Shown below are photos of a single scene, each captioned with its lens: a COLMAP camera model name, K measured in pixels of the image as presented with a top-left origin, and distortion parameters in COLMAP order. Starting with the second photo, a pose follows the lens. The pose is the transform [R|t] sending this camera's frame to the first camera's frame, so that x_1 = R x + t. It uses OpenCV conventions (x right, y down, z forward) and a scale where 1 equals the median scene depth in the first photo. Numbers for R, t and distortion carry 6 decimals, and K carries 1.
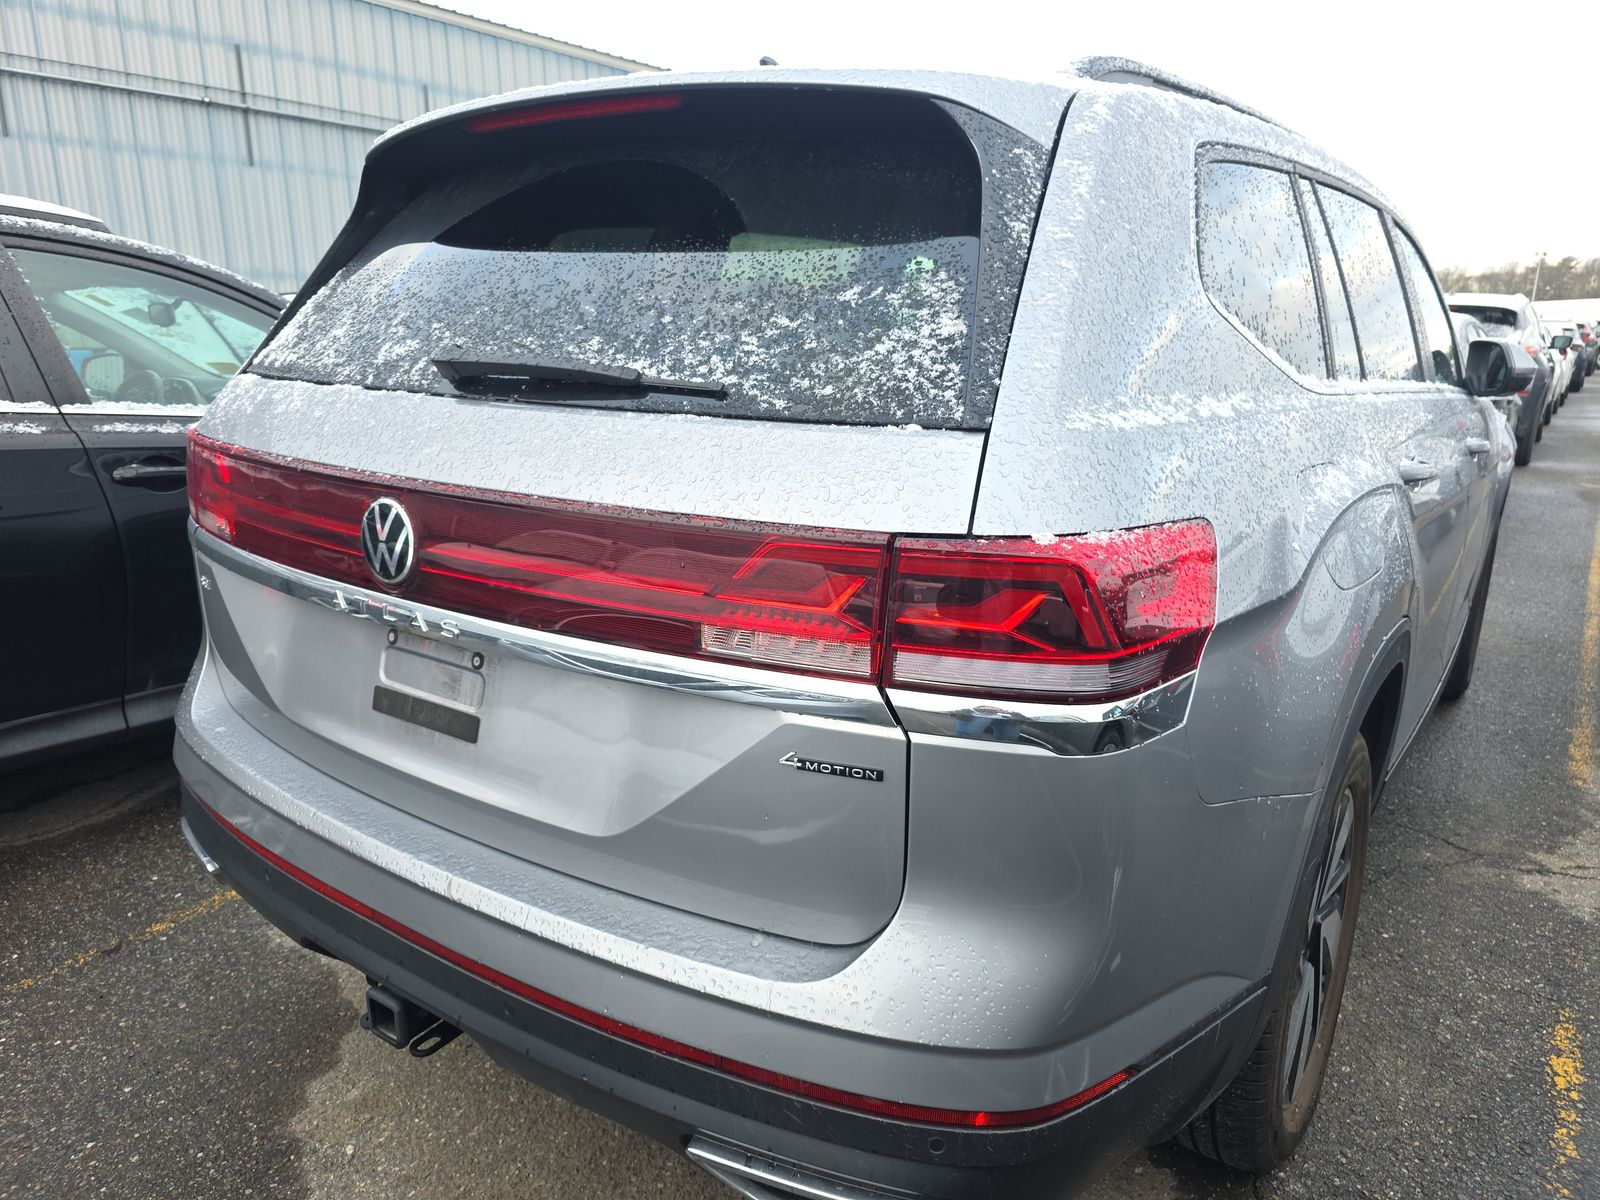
lens RADIAL K [[1067.6, 0, 795.6], [0, 1067.6, 669.4], [0, 0, 1]] dist [0.073036, -0.086242]
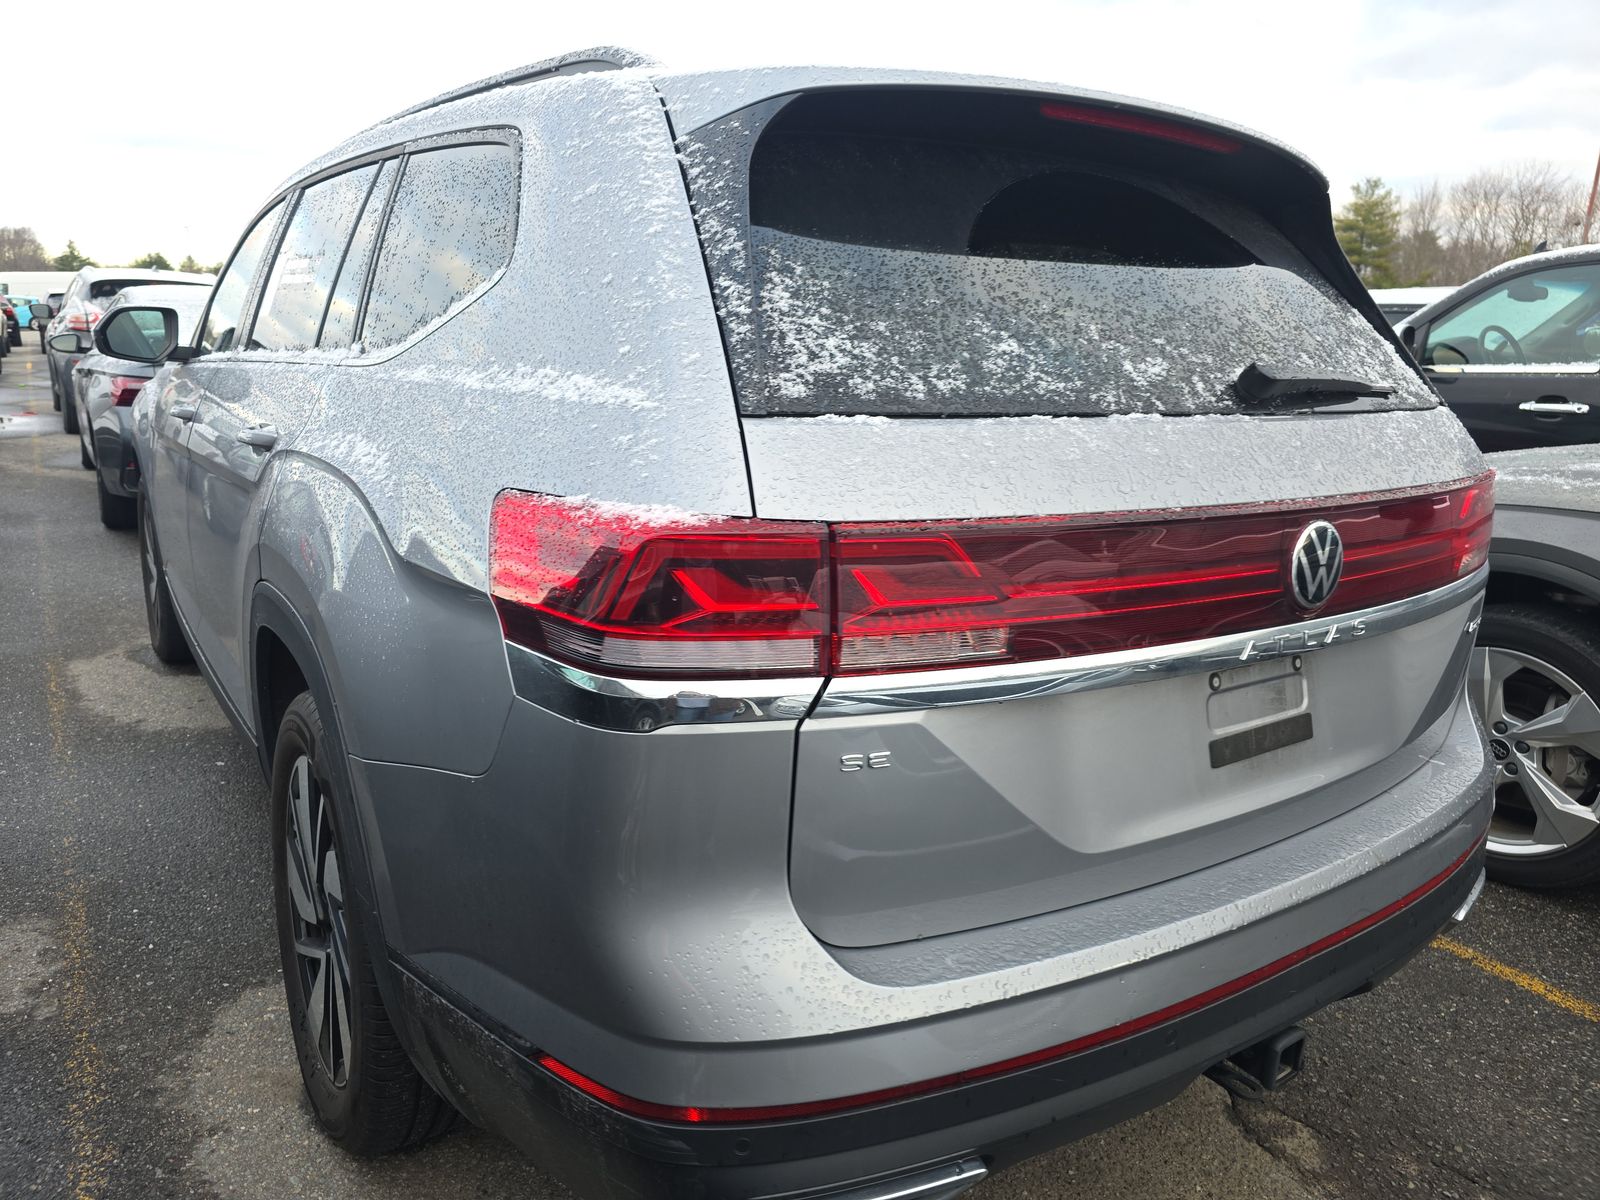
lens RADIAL K [[1067.6, 0, 795.6], [0, 1067.6, 669.4], [0, 0, 1]] dist [0.073036, -0.086242]
pose [[0.334313, -0.275130, 0.901409, -1.433458], [0.259686, 0.946308, 0.192522, -0.337615], [-0.905979, 0.169720, 0.387810, 1.054282]]
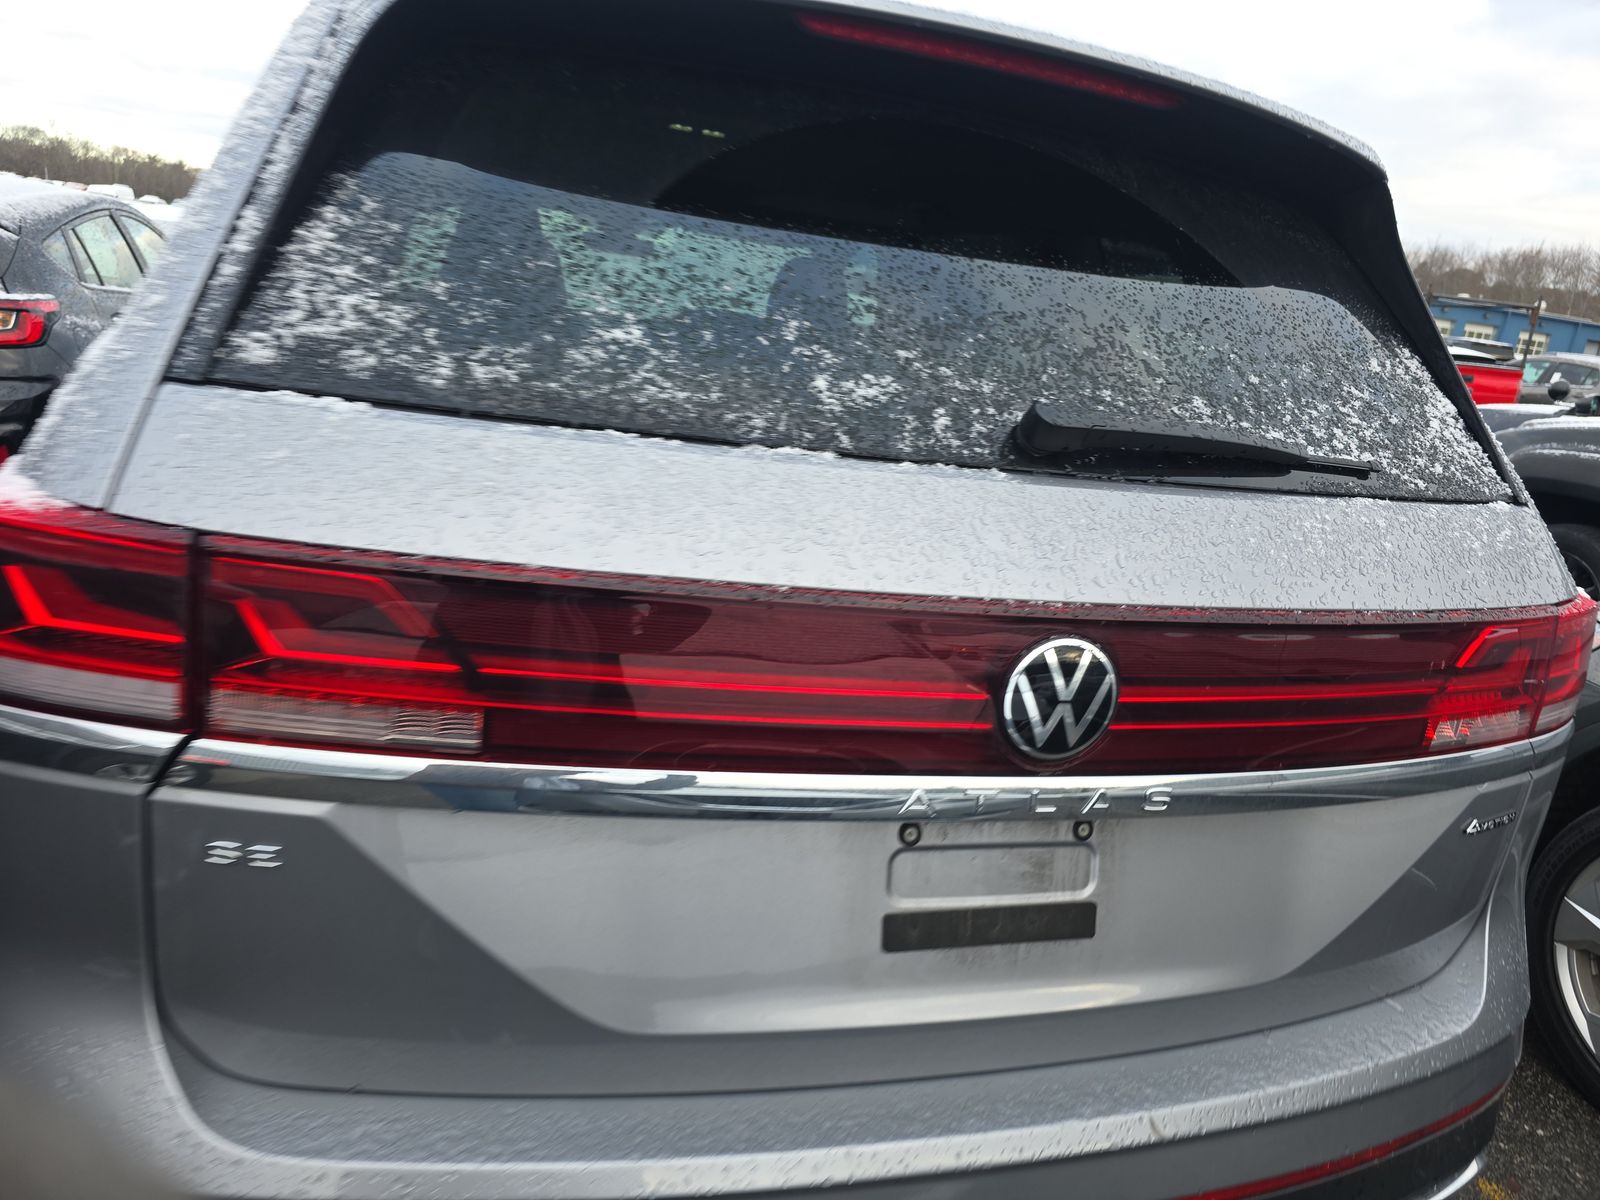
lens RADIAL K [[1067.6, 0, 795.6], [0, 1067.6, 669.4], [0, 0, 1]] dist [0.073036, -0.086242]
pose [[0.596702, -0.195816, 0.778205, -0.986793], [0.132683, 0.980498, 0.144981, -0.254535], [-0.791418, 0.016744, 0.611046, 0.716660]]
